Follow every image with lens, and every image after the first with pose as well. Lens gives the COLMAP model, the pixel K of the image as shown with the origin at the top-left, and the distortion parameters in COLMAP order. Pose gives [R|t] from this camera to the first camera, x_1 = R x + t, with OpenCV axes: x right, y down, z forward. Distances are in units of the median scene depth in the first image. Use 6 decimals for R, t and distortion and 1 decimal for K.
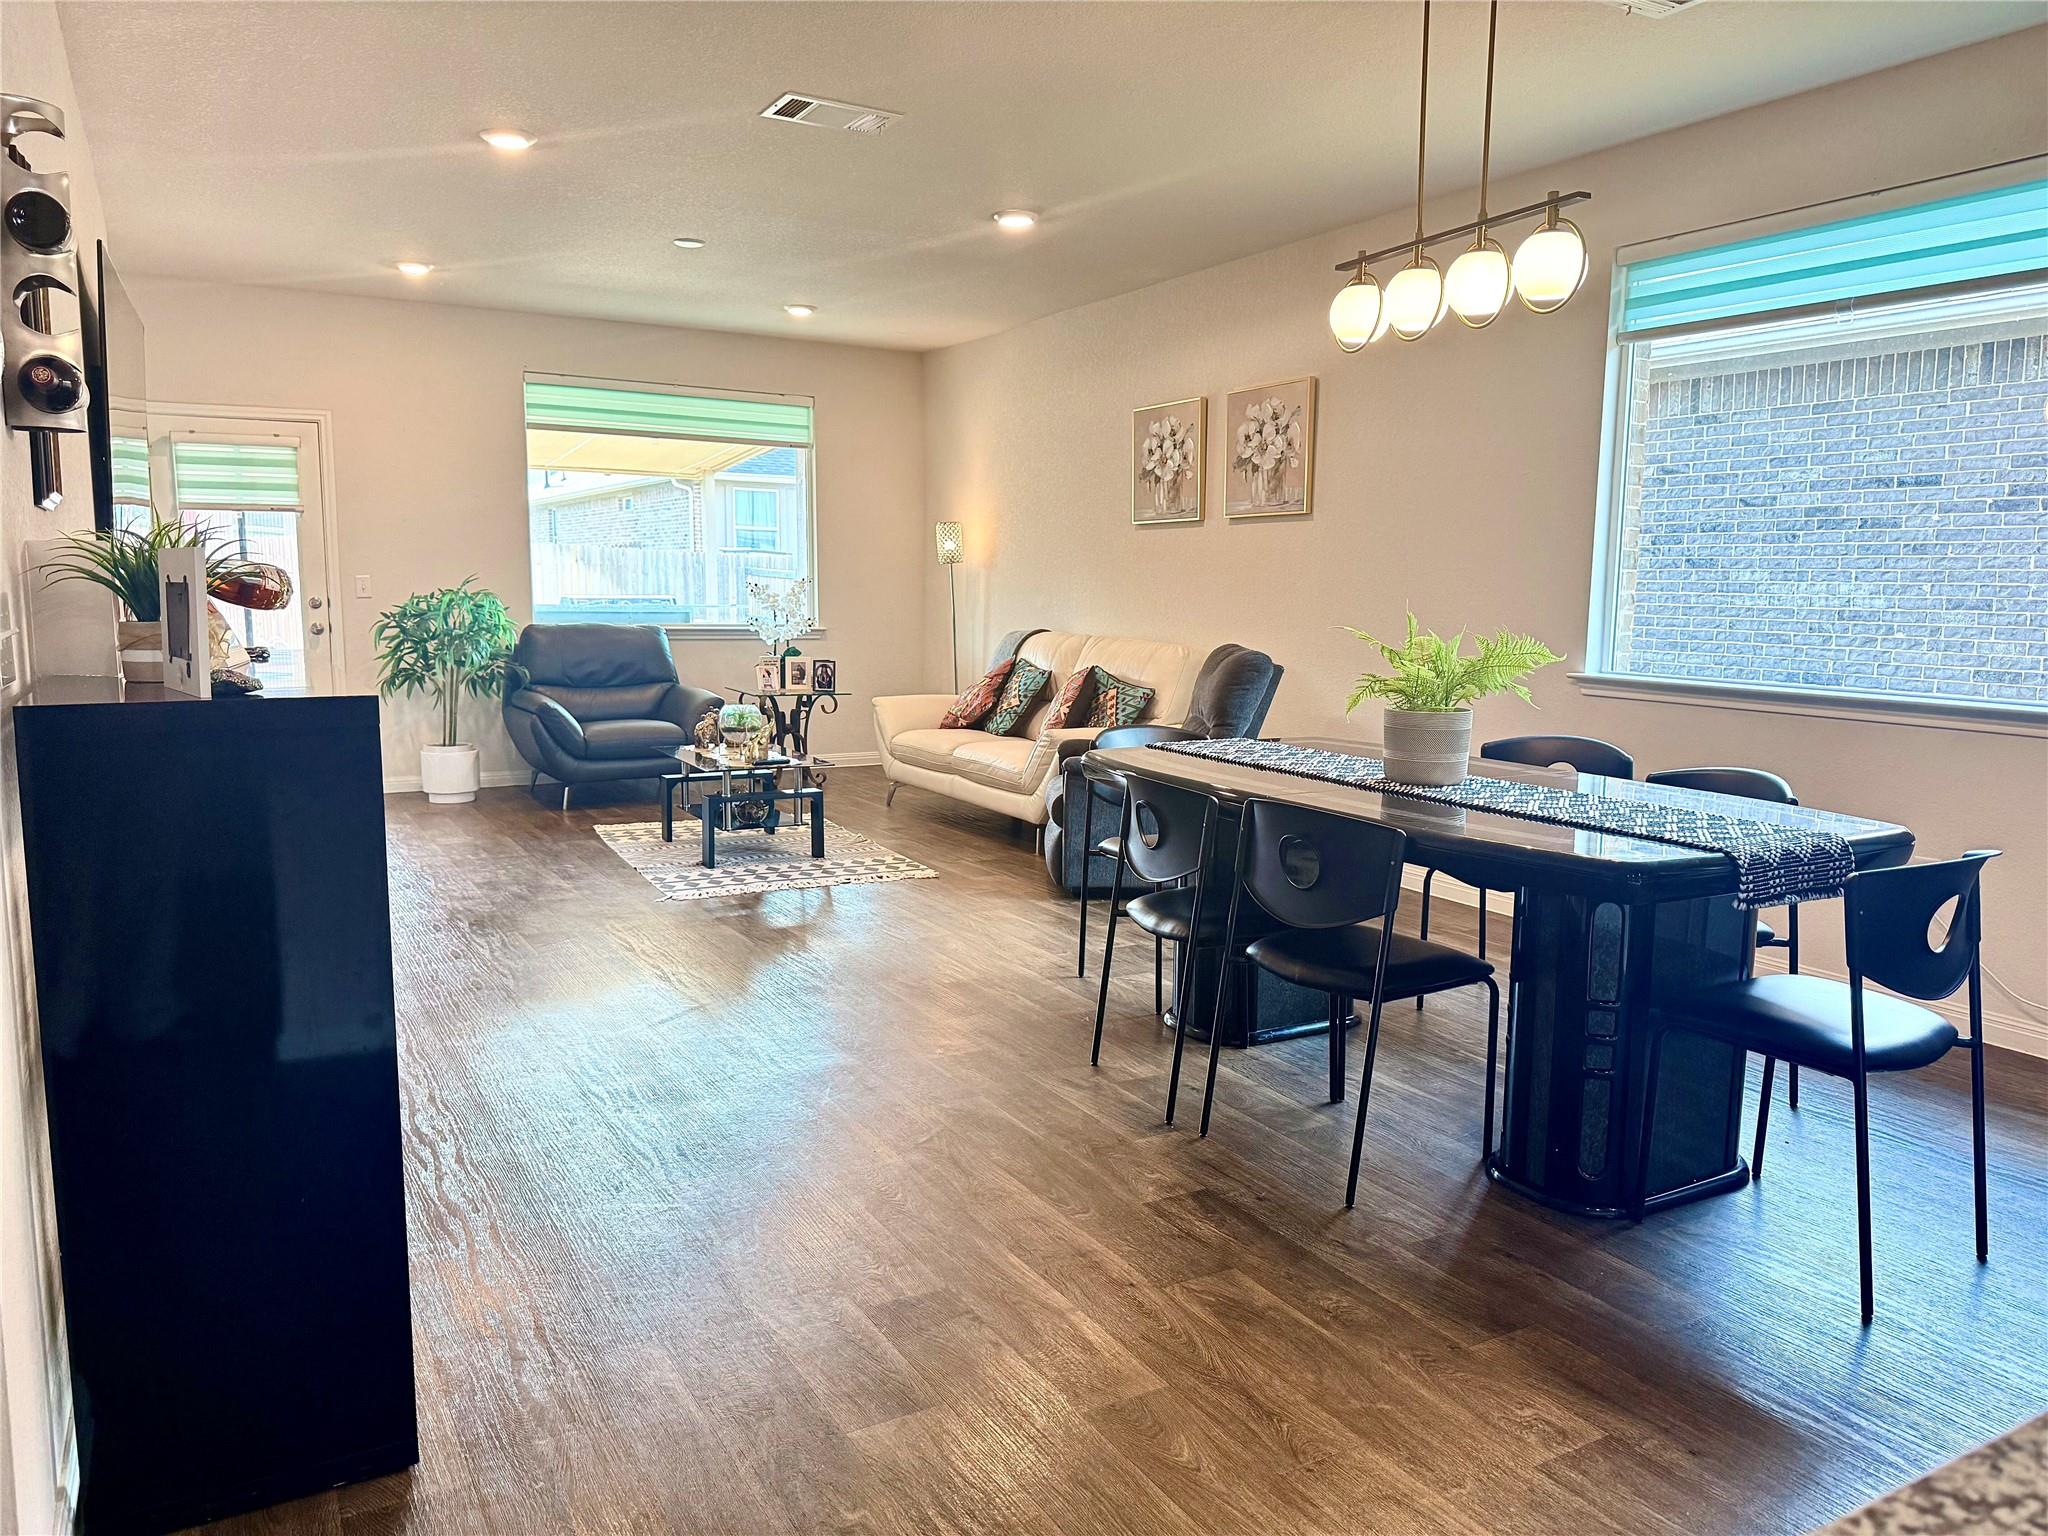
lens RADIAL K [[1463.3, 0, 1037.4], [0, 1463.3, 774.5], [0, 0, 1]] dist [0.087117, -0.129202]
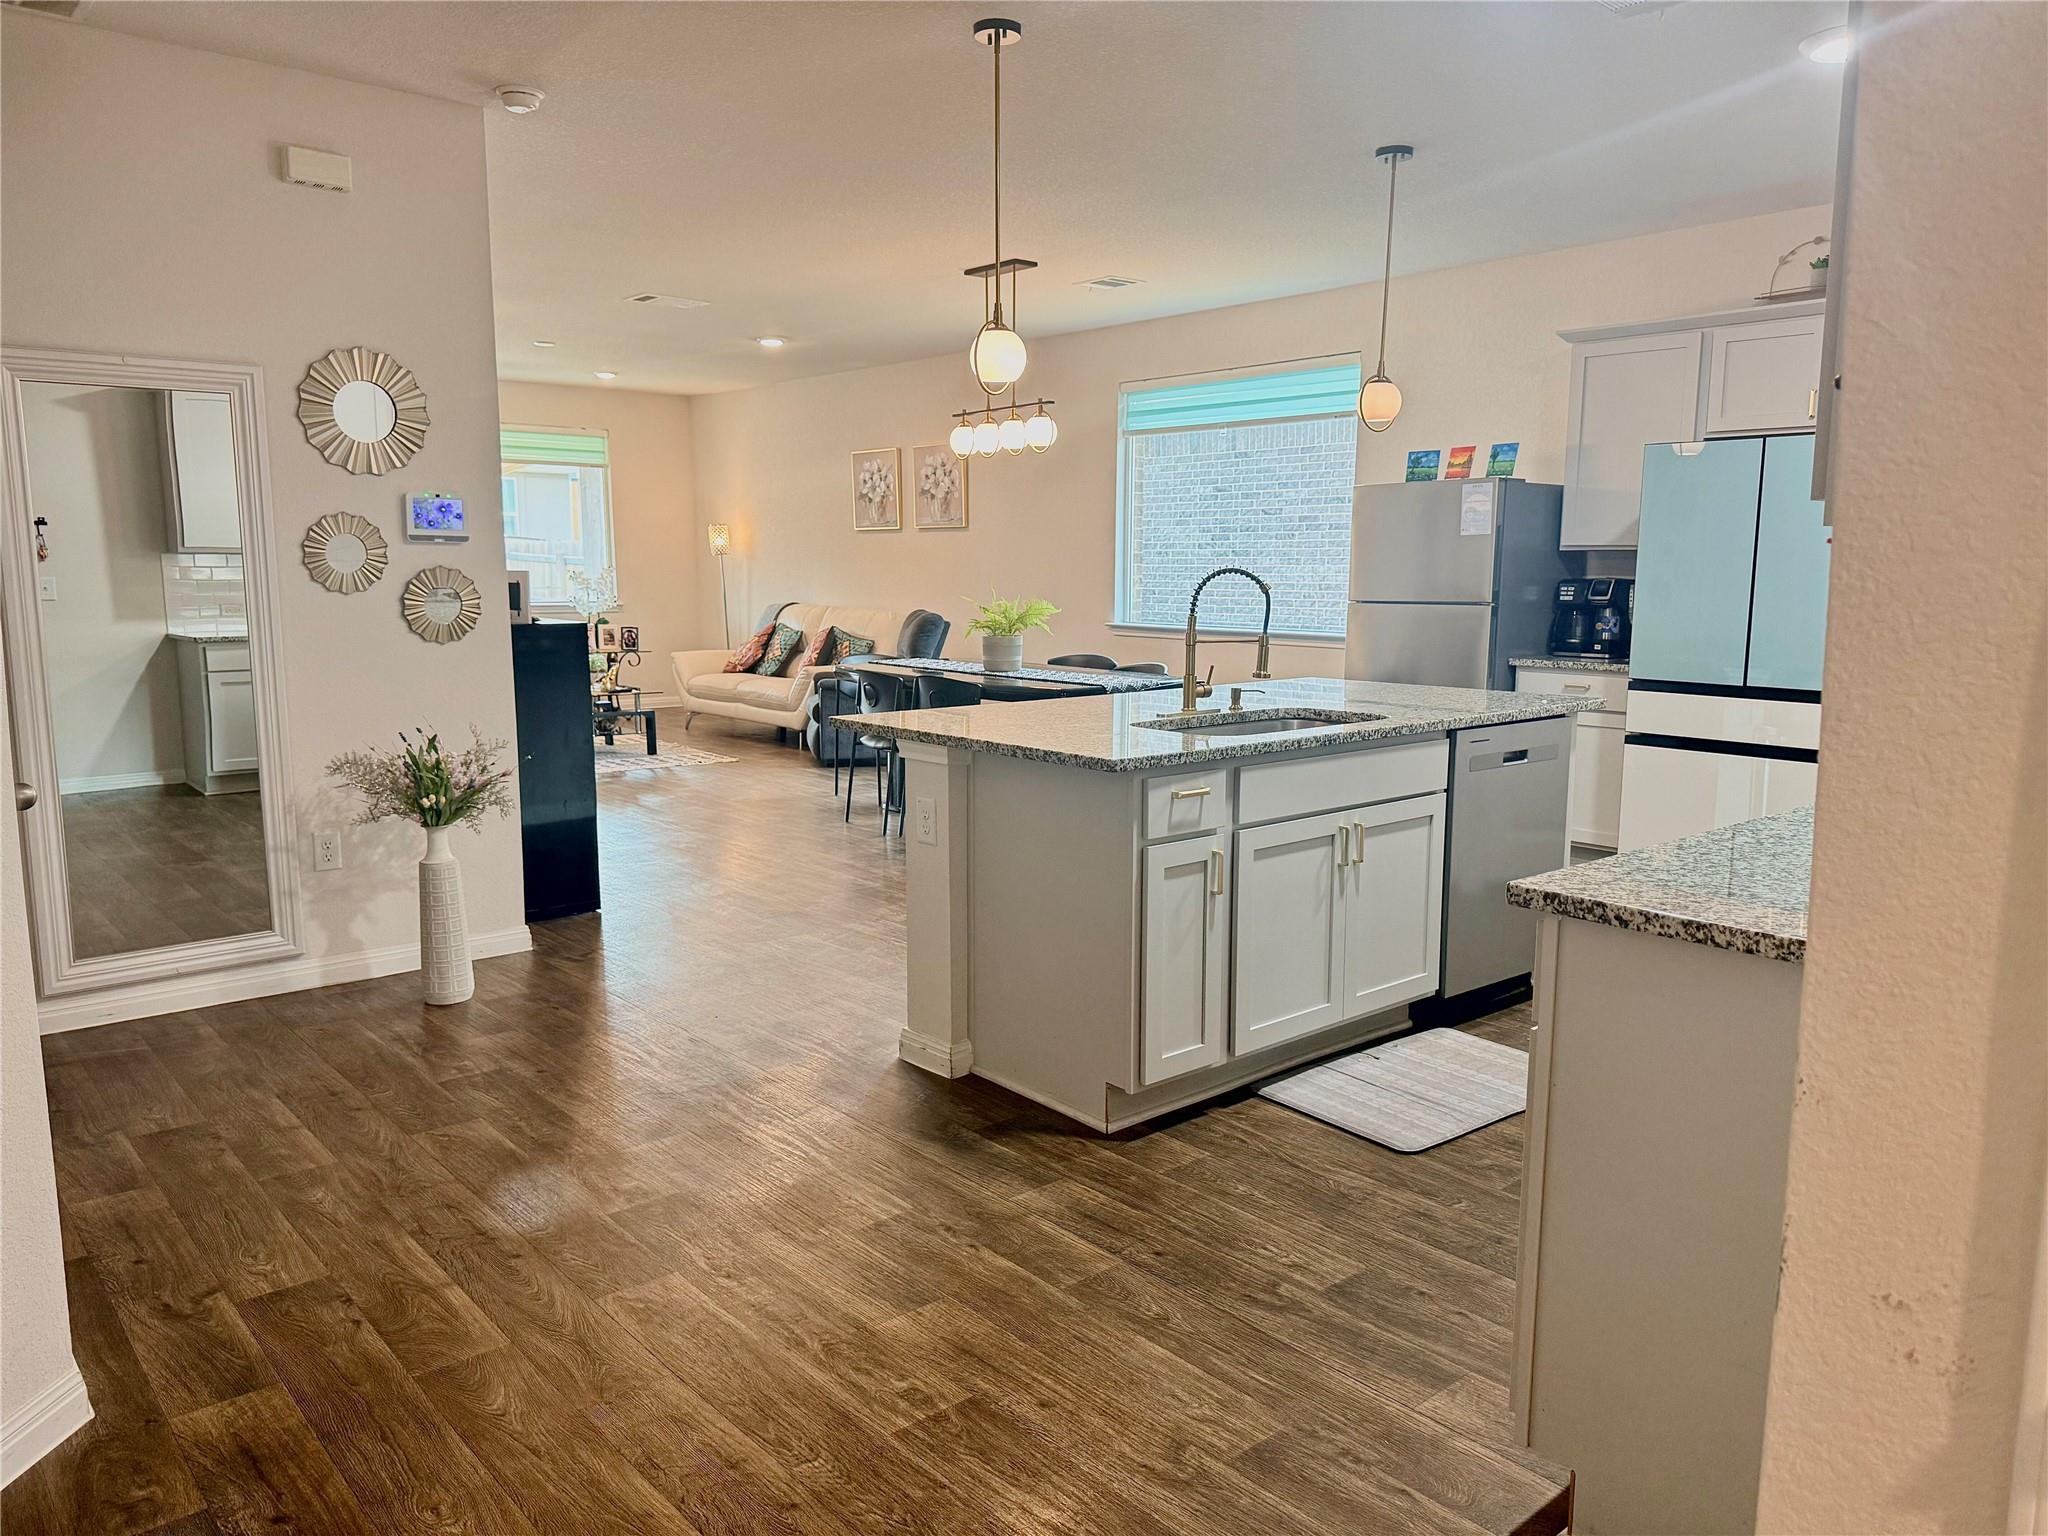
lens RADIAL K [[1442.0, 0, 1045.2], [0, 1442.0, 780.1], [0, 0, 1]] dist [0.140320, -0.120140]
pose [[0.981291, -0.037533, 0.188837, -0.034152], [0.033591, 0.999147, 0.024033, 0.055261], [-0.189578, -0.017240, 0.981714, -0.502506]]
